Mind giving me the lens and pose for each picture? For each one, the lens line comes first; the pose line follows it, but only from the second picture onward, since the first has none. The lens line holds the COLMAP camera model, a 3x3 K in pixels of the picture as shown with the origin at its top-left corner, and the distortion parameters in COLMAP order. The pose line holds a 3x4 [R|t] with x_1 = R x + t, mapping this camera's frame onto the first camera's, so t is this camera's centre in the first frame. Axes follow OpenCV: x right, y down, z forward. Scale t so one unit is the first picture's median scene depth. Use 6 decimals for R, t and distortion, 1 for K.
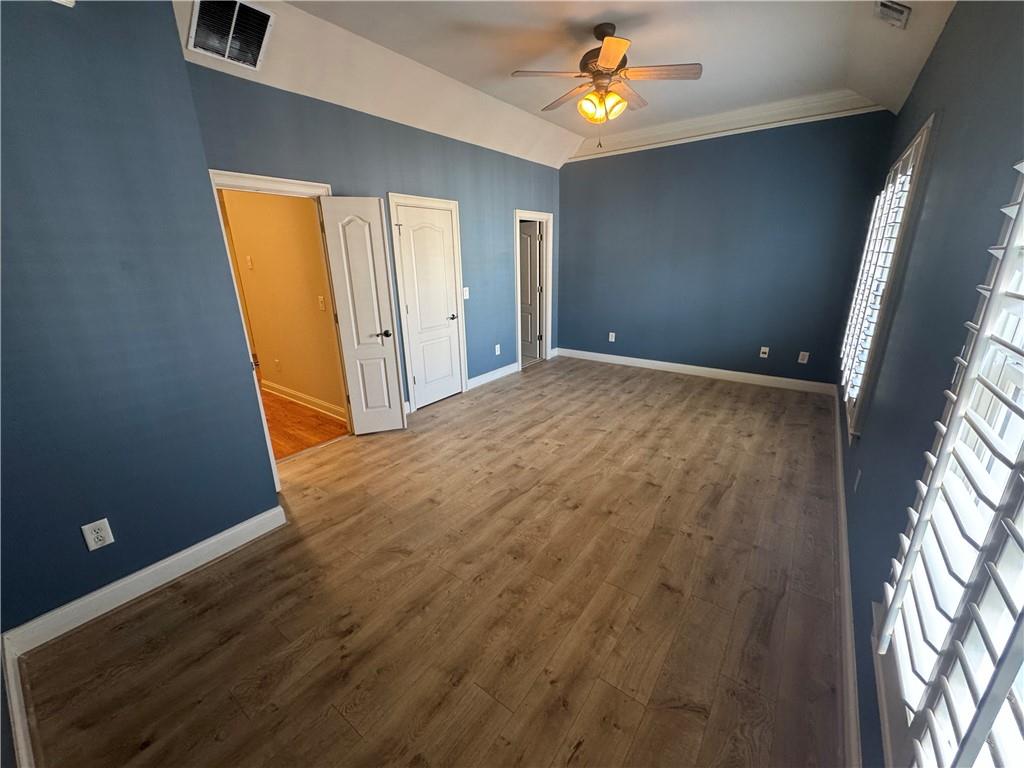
lens RADIAL K [[407.9, 0, 517.2], [0, 407.9, 387.4], [0, 0, 1]] dist [-0.005468, 0.000989]
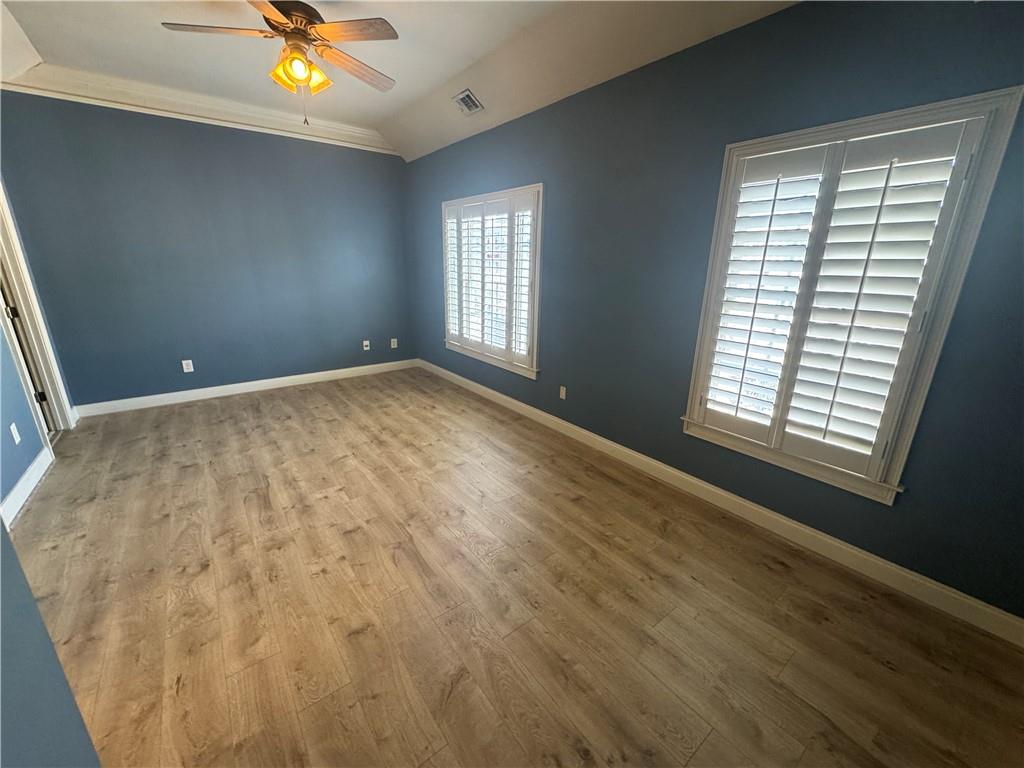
lens RADIAL K [[407.9, 0, 515.7], [0, 407.9, 379.2], [0, 0, 1]] dist [-0.005468, 0.000989]
pose [[0.274106, -0.248146, 0.929134, -0.416087], [0.277601, 0.945427, 0.170601, -0.088553], [-0.920762, 0.211165, 0.328033, 0.315736]]
